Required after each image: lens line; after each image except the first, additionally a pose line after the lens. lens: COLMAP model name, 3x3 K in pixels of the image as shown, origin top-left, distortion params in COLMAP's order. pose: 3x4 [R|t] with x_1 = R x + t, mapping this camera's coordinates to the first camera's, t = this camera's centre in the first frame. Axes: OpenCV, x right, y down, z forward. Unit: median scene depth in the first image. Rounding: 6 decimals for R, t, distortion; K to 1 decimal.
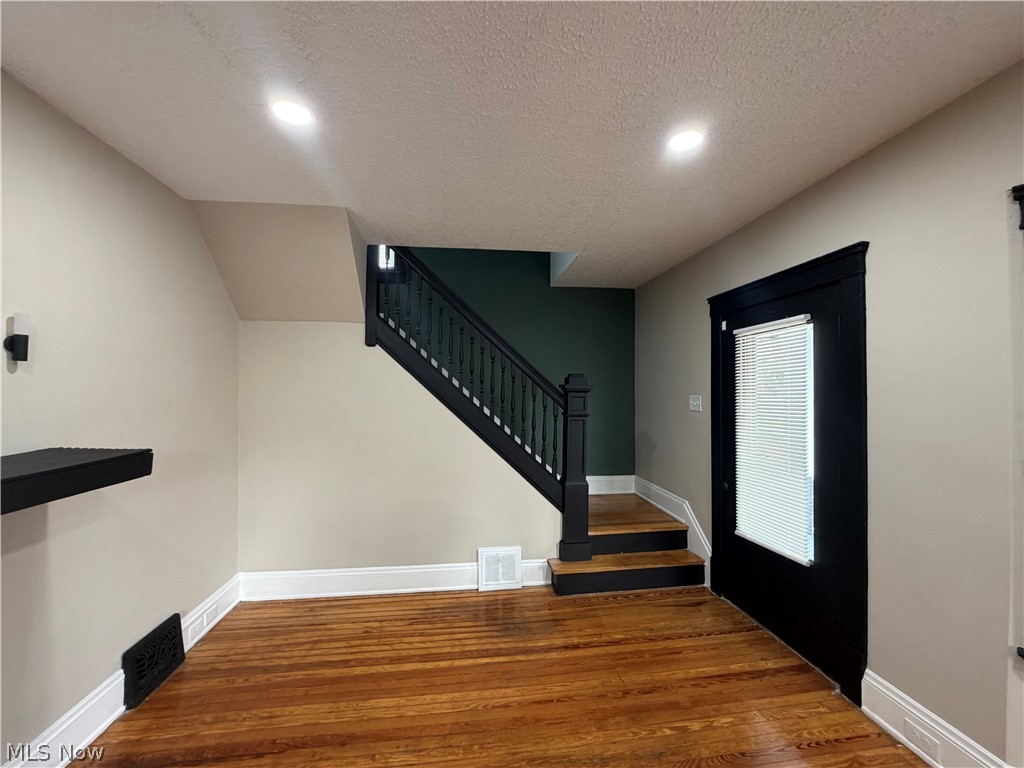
lens RADIAL K [[408.0, 0, 509.4], [0, 408.0, 384.1], [0, 0, 1]] dist [0.000224, 0.000068]
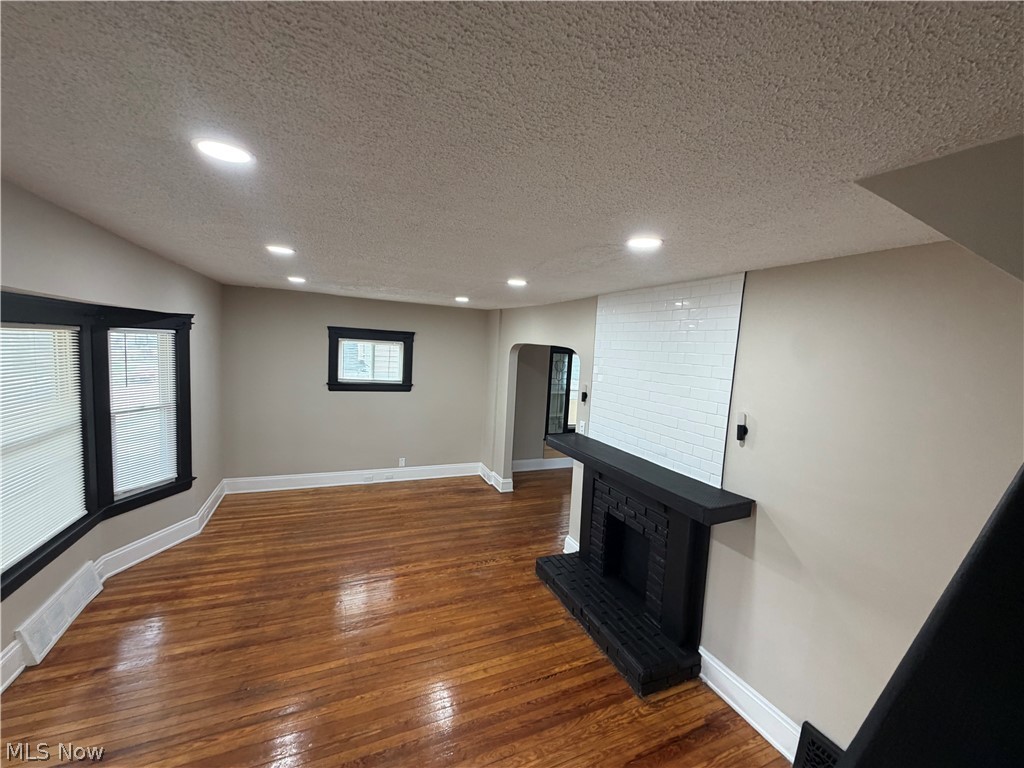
lens RADIAL K [[408.0, 0, 509.4], [0, 408.0, 384.1], [0, 0, 1]] dist [0.000224, 0.000068]
pose [[-0.956466, -0.031873, -0.290099, 0.104378], [-0.054441, 0.996056, 0.070060, -0.181089], [0.286721, 0.082803, -0.954429, 1.185307]]
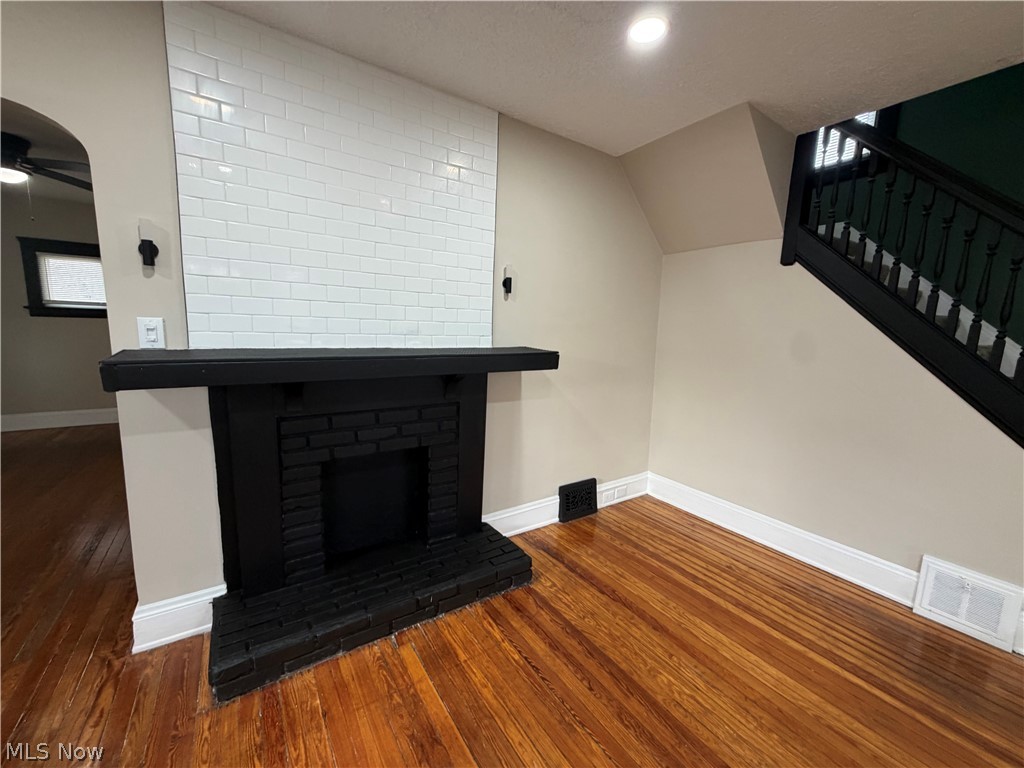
lens RADIAL K [[408.0, 0, 509.4], [0, 408.0, 384.1], [0, 0, 1]] dist [0.000224, 0.000068]
pose [[0.450919, 0.136877, -0.882007, 0.190341], [-0.012826, 0.989063, 0.146934, 0.035666], [0.892472, -0.054942, 0.447743, 0.109015]]
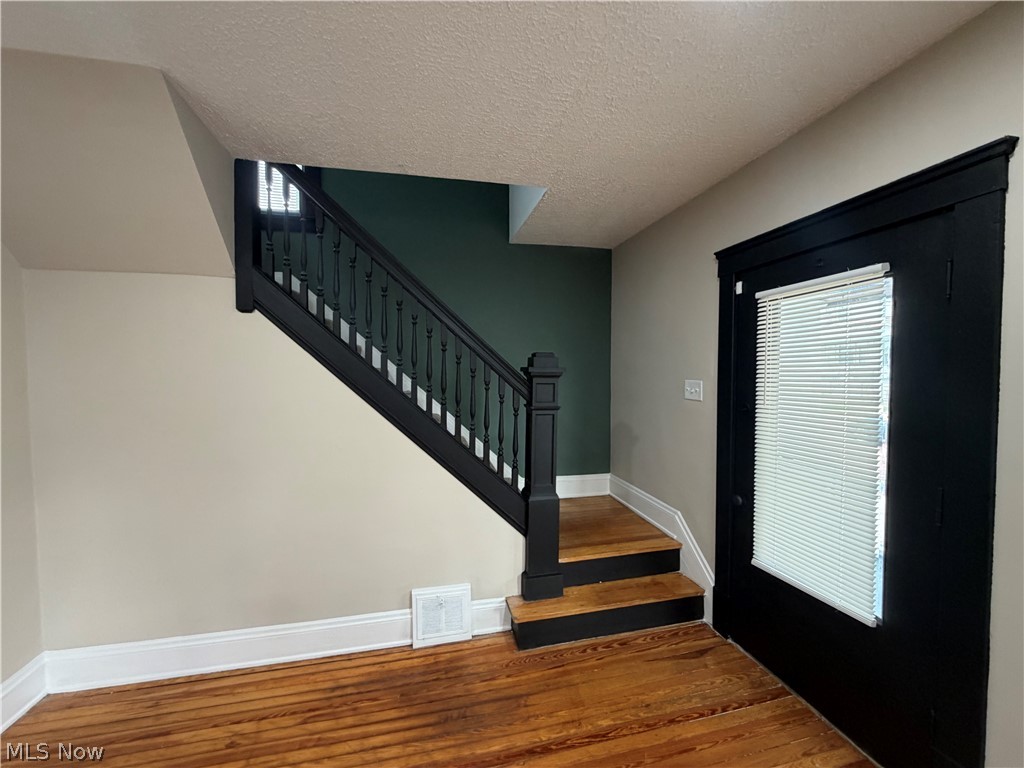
lens RADIAL K [[408.0, 0, 509.4], [0, 408.0, 384.1], [0, 0, 1]] dist [0.000224, 0.000068]
pose [[0.995510, -0.008363, 0.094287, 0.035747], [0.003694, 0.998763, 0.049586, -0.005656], [-0.094585, -0.049015, 0.994309, 0.298788]]
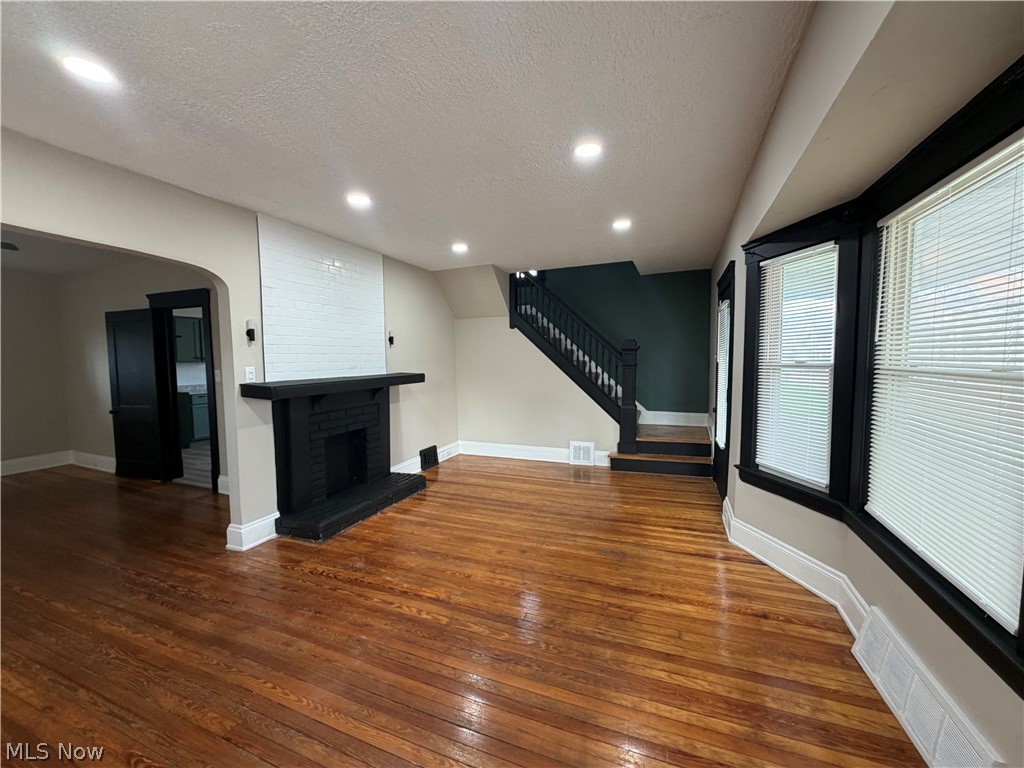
lens RADIAL K [[408.0, 0, 509.4], [0, 408.0, 384.1], [0, 0, 1]] dist [0.000224, 0.000068]
pose [[0.871783, 0.016965, -0.489598, 0.614518], [0.026230, 0.996350, 0.081230, 0.008448], [0.489189, -0.083657, 0.868156, -0.705798]]
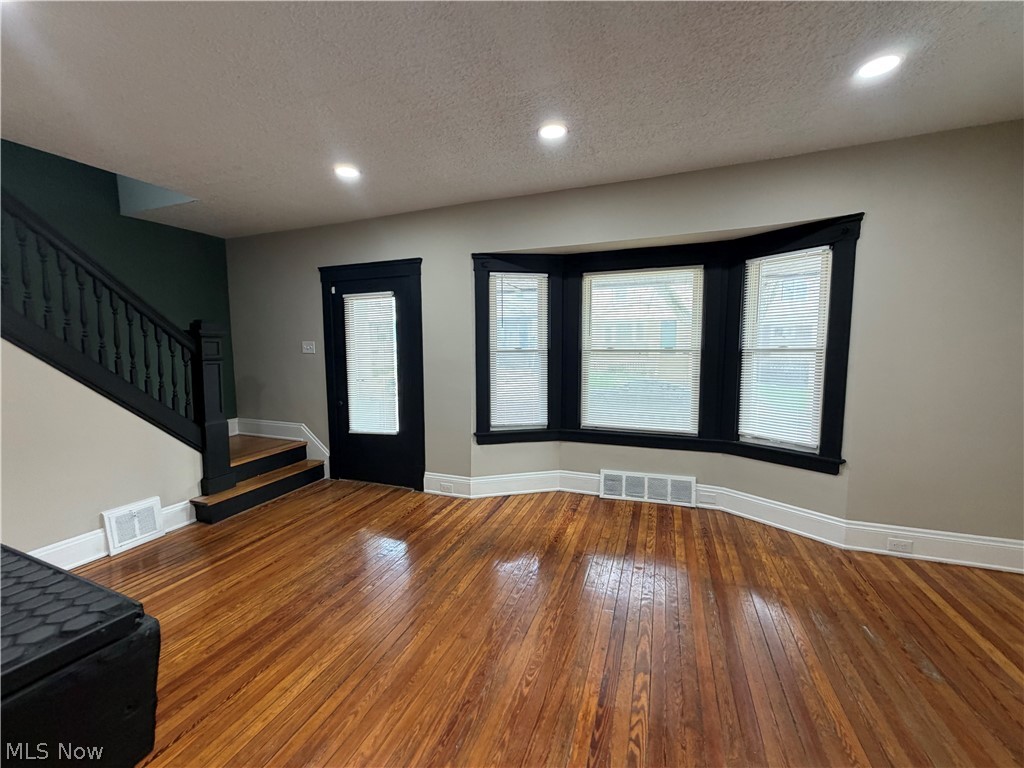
lens RADIAL K [[408.0, 0, 509.4], [0, 408.0, 384.1], [0, 0, 1]] dist [0.000224, 0.000068]
pose [[0.467587, -0.089361, 0.879419, -0.463884], [-0.006931, 0.994476, 0.104738, 0.026943], [-0.883920, -0.055069, 0.464384, -0.202733]]
